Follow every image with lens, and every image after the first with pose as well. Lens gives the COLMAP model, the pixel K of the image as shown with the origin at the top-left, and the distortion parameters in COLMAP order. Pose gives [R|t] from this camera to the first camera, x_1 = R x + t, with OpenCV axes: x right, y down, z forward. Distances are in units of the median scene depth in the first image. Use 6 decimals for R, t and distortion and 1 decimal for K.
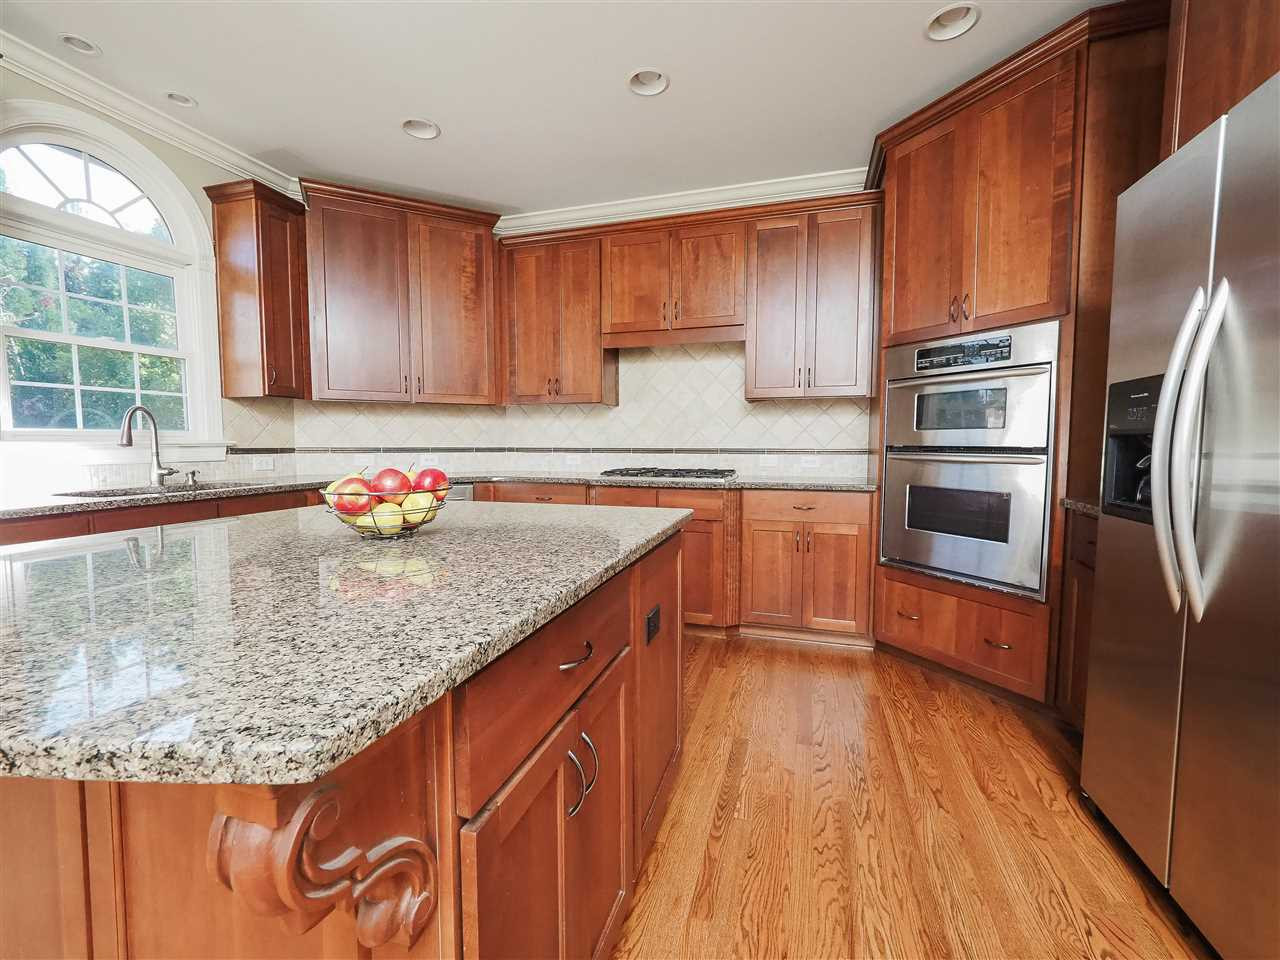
lens RADIAL K [[549.3, 0, 633.1], [0, 549.3, 480.2], [0, 0, 1]] dist [-0.003080, 0.000095]
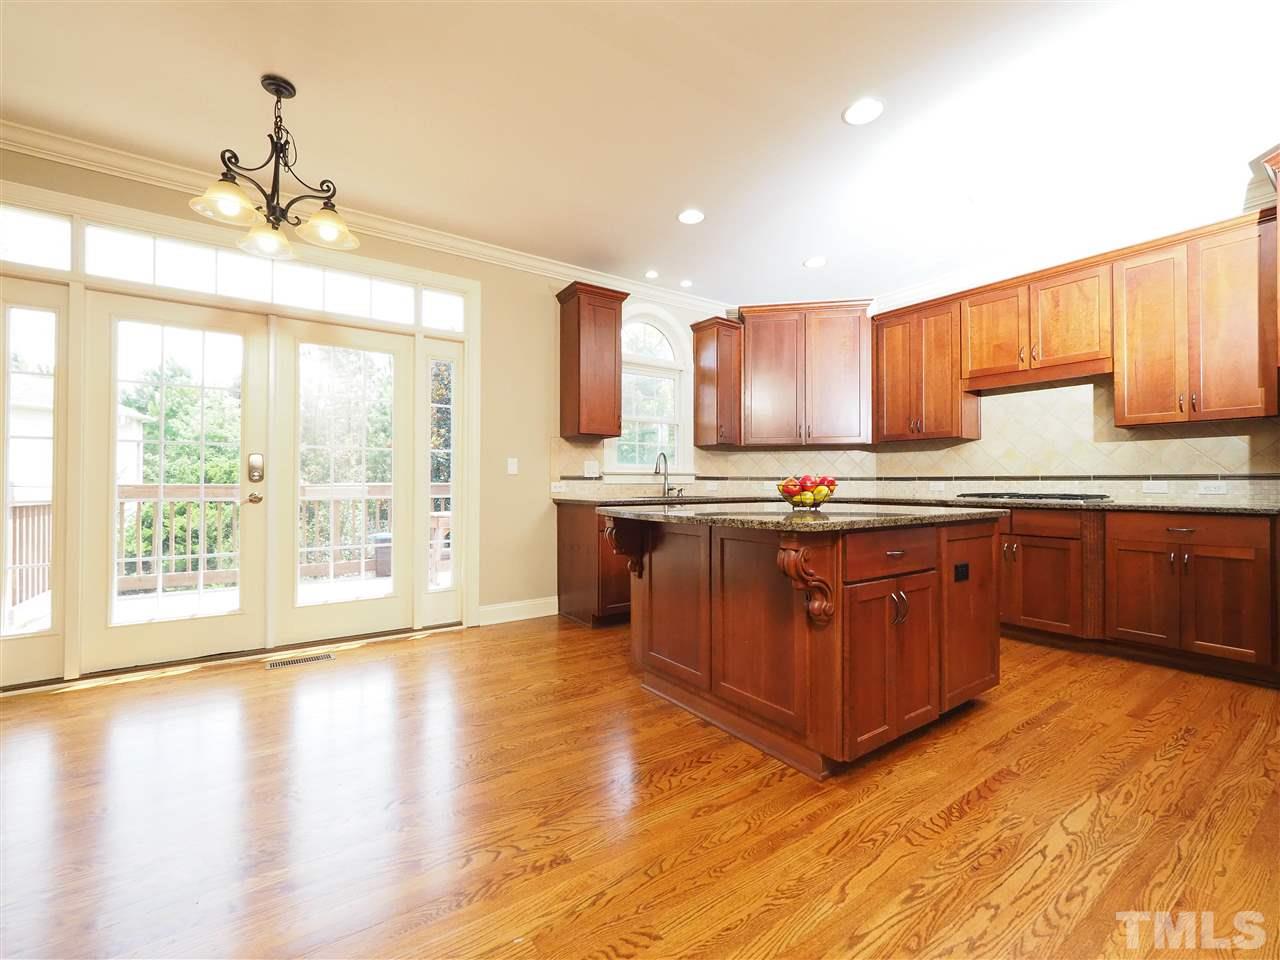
lens RADIAL K [[549.3, 0, 644.8], [0, 549.3, 482.8], [0, 0, 1]] dist [-0.003080, 0.000095]
pose [[0.804200, -0.001410, -0.594357, 0.111596], [-0.040240, 0.997573, -0.056815, 0.058740], [0.592995, 0.069608, 0.802192, -0.391949]]
